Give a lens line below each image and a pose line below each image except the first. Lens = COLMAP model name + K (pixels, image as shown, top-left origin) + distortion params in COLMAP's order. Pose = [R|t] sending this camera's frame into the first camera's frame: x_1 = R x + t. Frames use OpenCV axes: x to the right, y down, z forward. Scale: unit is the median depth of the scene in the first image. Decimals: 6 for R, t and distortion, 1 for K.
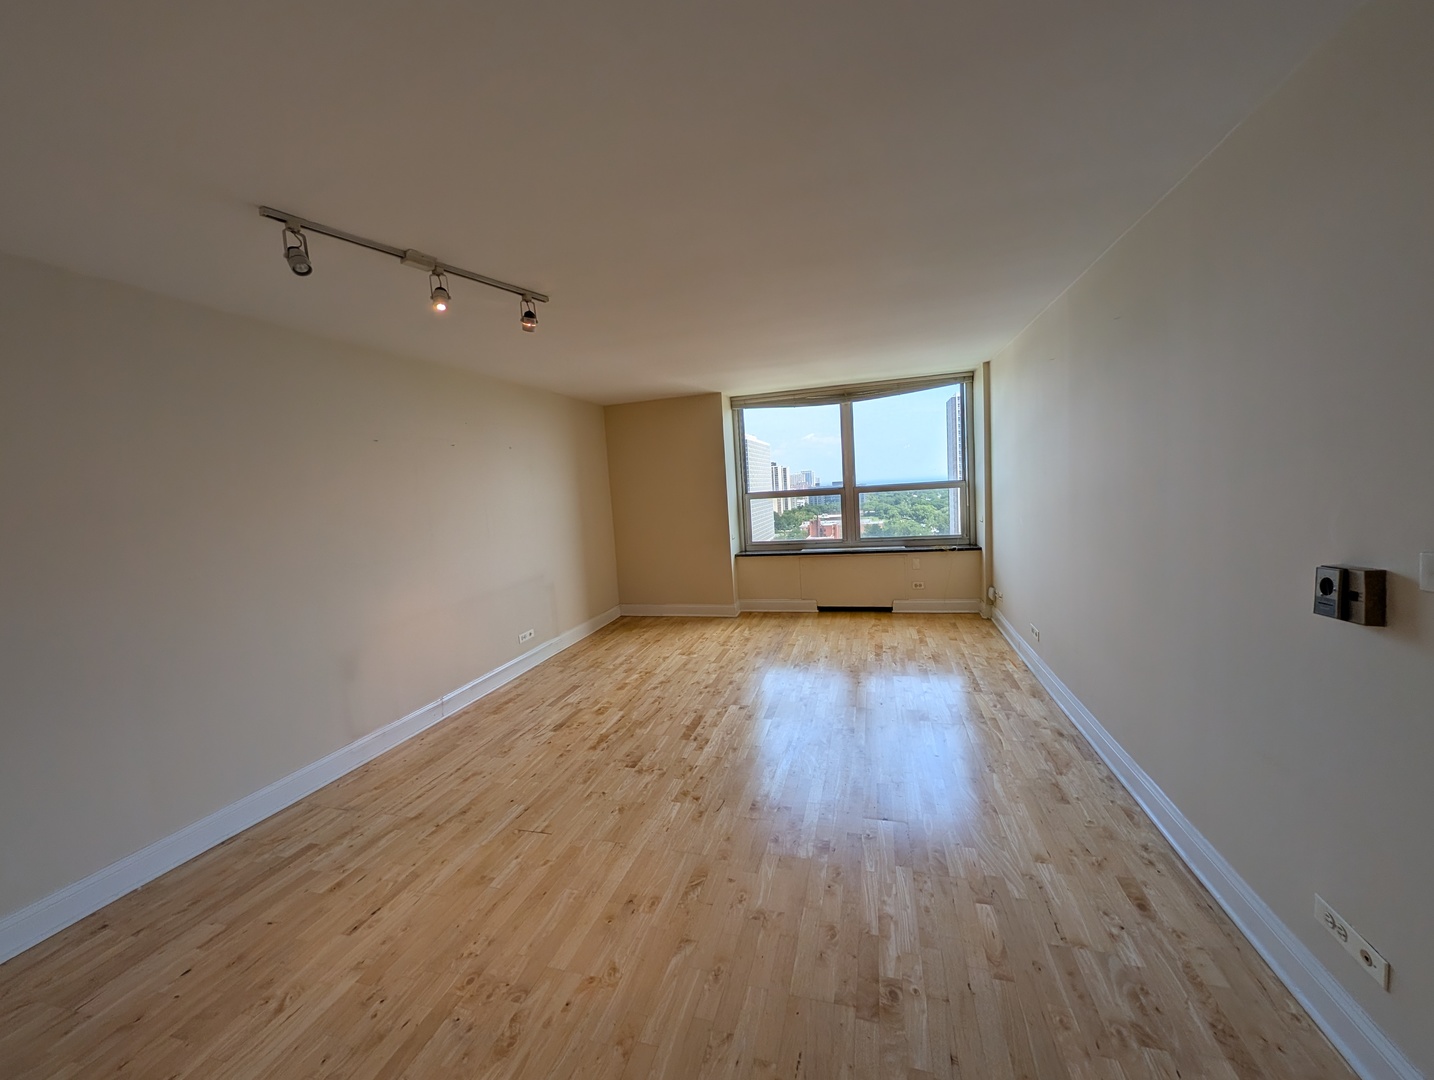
lens RADIAL K [[552.1, 0, 711.2], [0, 552.1, 535.3], [0, 0, 1]] dist [0.000901, 0.000284]
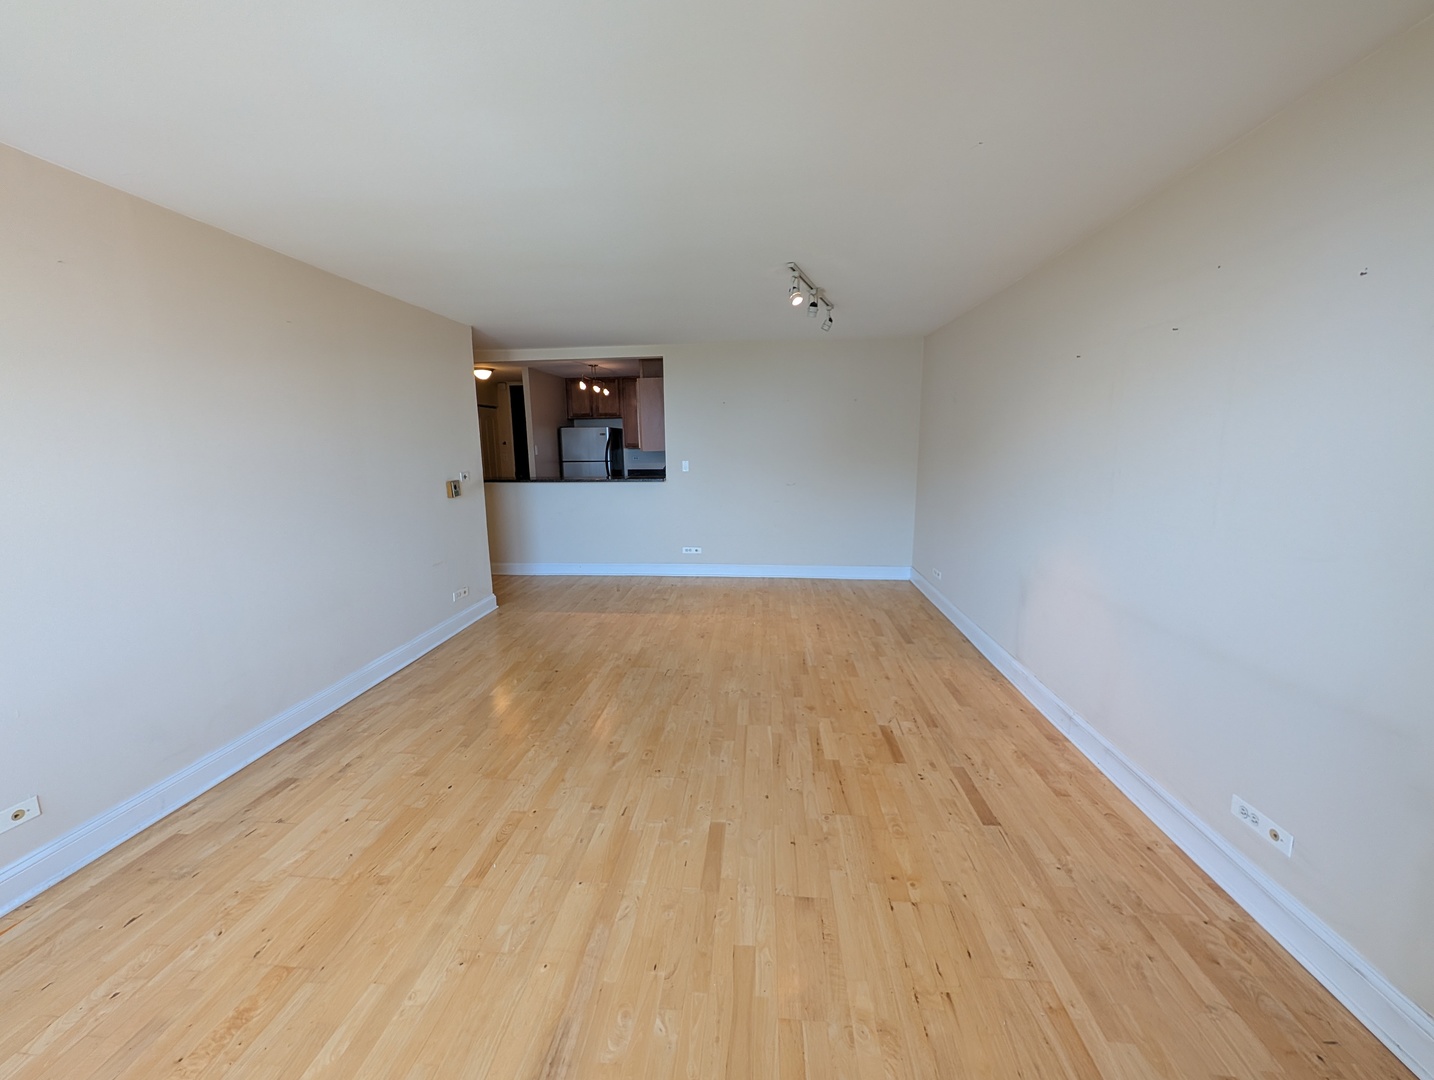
lens RADIAL K [[552.1, 0, 711.2], [0, 552.1, 535.3], [0, 0, 1]] dist [0.000901, 0.000284]
pose [[-0.980595, 0.099248, -0.169064, 0.063888], [0.052618, 0.963981, 0.260713, -0.120318], [0.188850, 0.246758, -0.950498, 1.321346]]
